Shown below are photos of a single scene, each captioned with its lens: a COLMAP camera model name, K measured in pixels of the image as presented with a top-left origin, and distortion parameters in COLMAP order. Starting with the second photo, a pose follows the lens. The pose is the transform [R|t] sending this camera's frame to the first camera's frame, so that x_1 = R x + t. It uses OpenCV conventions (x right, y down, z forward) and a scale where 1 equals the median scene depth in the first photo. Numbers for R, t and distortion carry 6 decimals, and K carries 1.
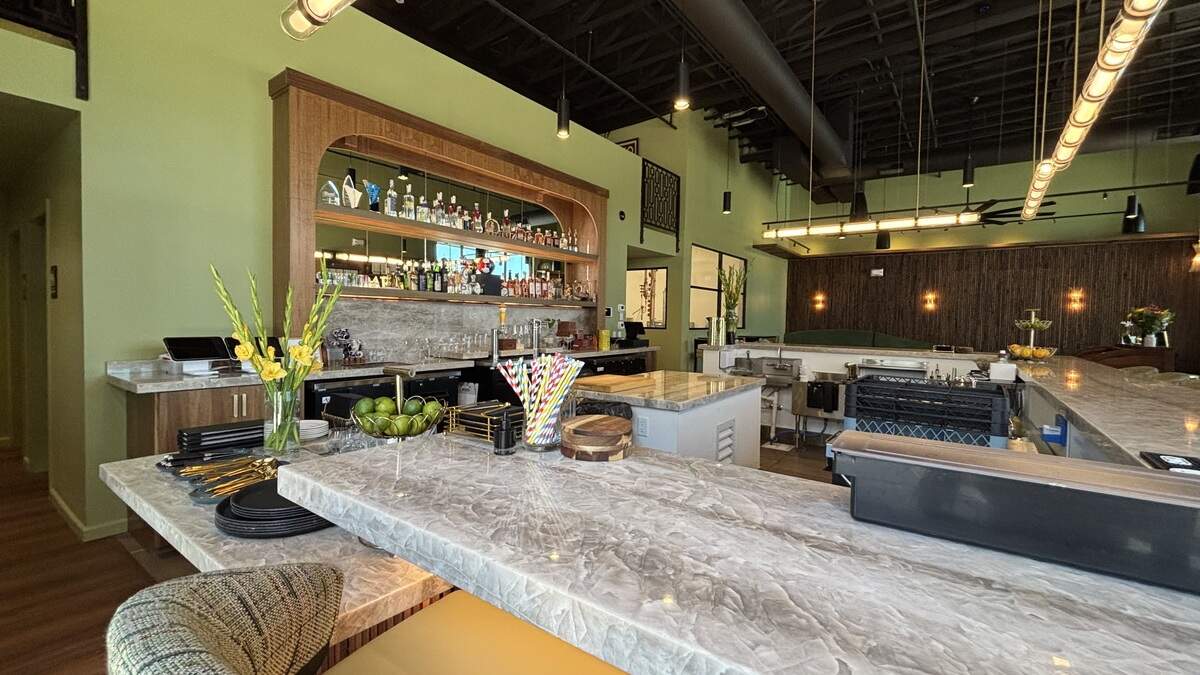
lens RADIAL K [[506.7, 0, 599.1], [0, 506.7, 348.7], [0, 0, 1]] dist [0.003707, 0.000057]
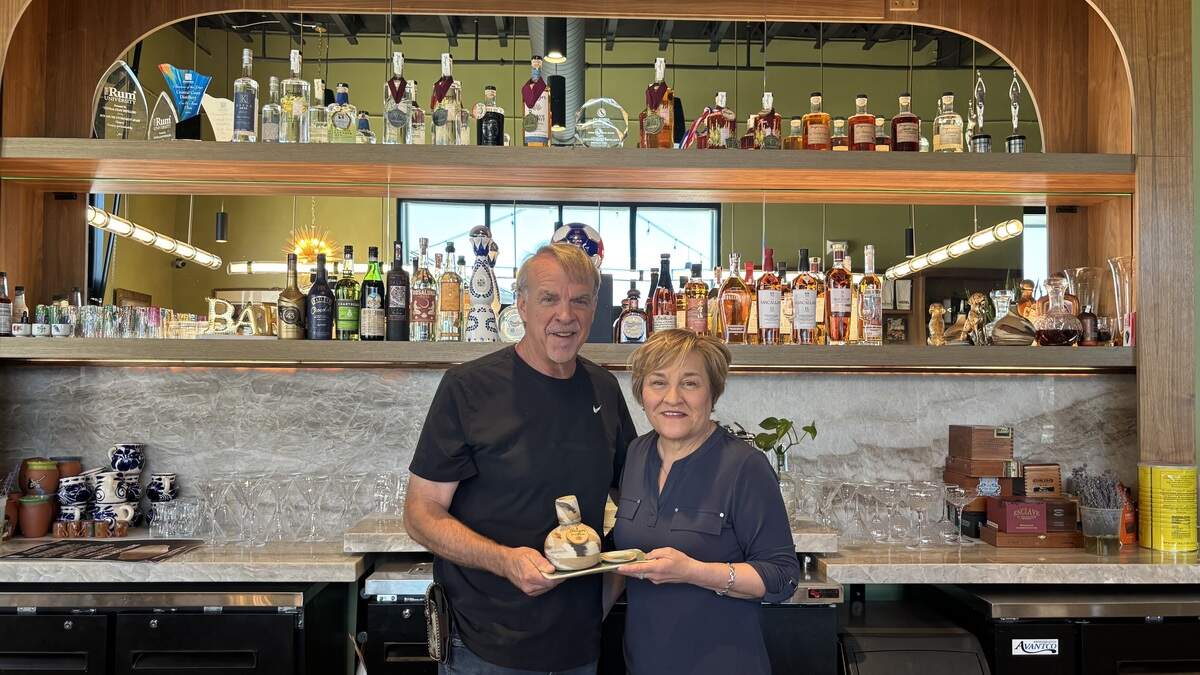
lens RADIAL K [[909.9, 0, 607.1], [0, 909.9, 342.0], [0, 0, 1]] dist [0.026295, 0.001455]
pose [[0.604094, -0.047387, -0.795503, 0.217552], [-0.043850, 0.994742, -0.092554, -0.050795], [0.795706, 0.090794, 0.598840, 0.634189]]
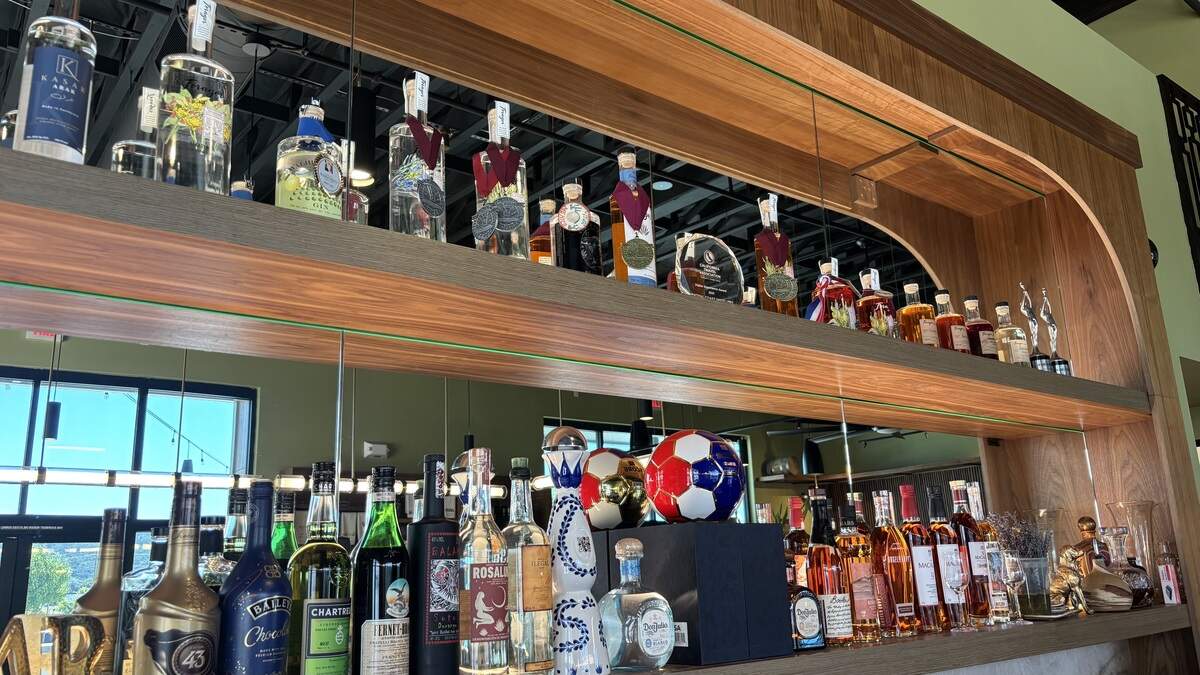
lens RADIAL K [[909.9, 0, 610.3], [0, 909.9, 335.3], [0, 0, 1]] dist [0.026295, 0.001455]
pose [[0.964536, -0.120001, -0.235098, -0.157728], [0.042839, 0.950040, -0.309173, -0.105076], [0.260454, 0.288137, 0.921488, 0.632622]]
